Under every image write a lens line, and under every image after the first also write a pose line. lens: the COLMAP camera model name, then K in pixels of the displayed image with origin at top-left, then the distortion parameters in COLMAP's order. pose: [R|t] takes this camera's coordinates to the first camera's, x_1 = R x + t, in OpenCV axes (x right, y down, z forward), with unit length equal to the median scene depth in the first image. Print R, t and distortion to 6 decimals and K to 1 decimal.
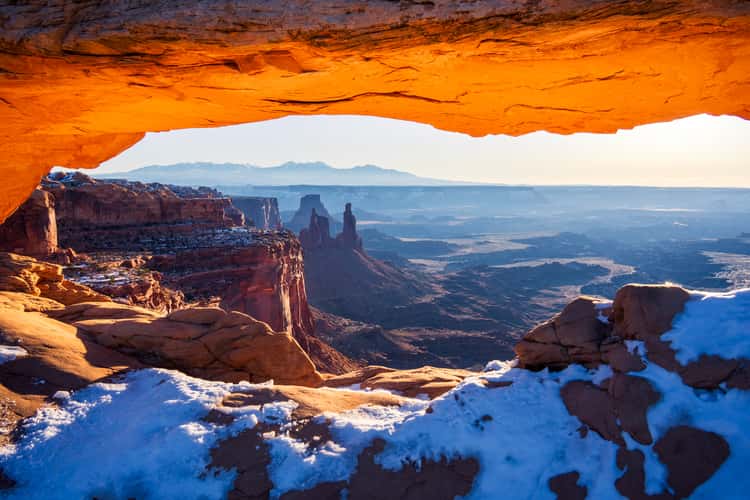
lens RADIAL K [[658.1, 0, 358.1], [0, 658.1, 257.9], [0, 0, 1]] dist [0.015304, -0.021572]
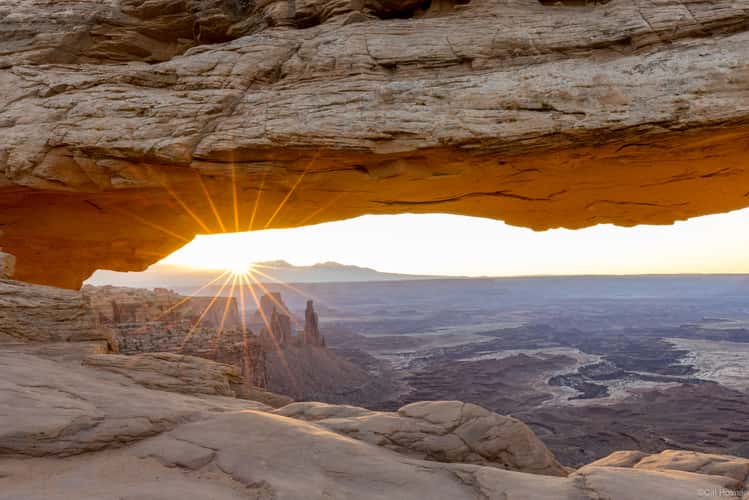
lens RADIAL K [[657.2, 0, 361.6], [0, 657.2, 237.3], [0, 0, 1]] dist [0.015304, -0.021572]
pose [[0.997059, -0.021145, 0.073667, -0.034950], [0.033865, 0.983814, -0.175961, 0.000193], [-0.068754, 0.177939, 0.981637, -0.002482]]
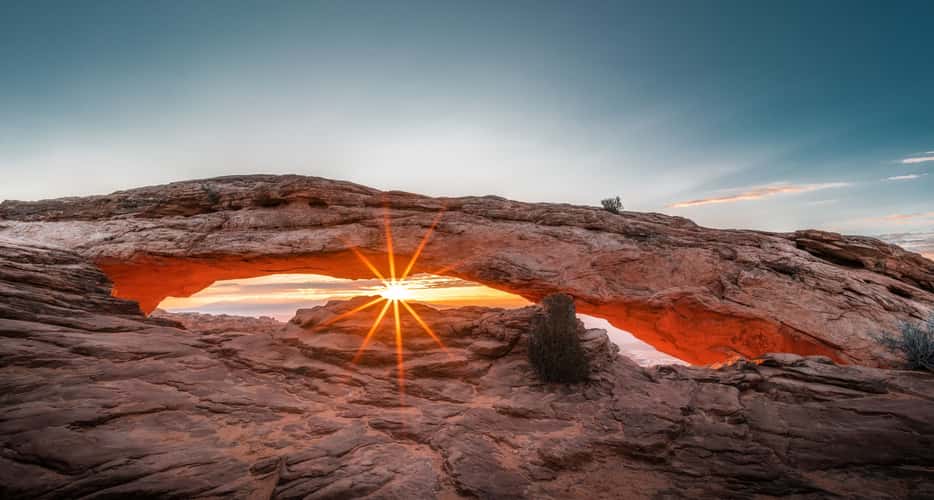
lens RADIAL K [[466.6, 0, 463.0], [0, 466.6, 224.5], [0, 0, 1]] dist [0.008561, -0.000210]
pose [[0.986176, 0.002077, 0.165686, 0.059195], [0.046097, 0.957009, -0.286373, 0.029242], [-0.159158, 0.290052, 0.943684, -0.169396]]
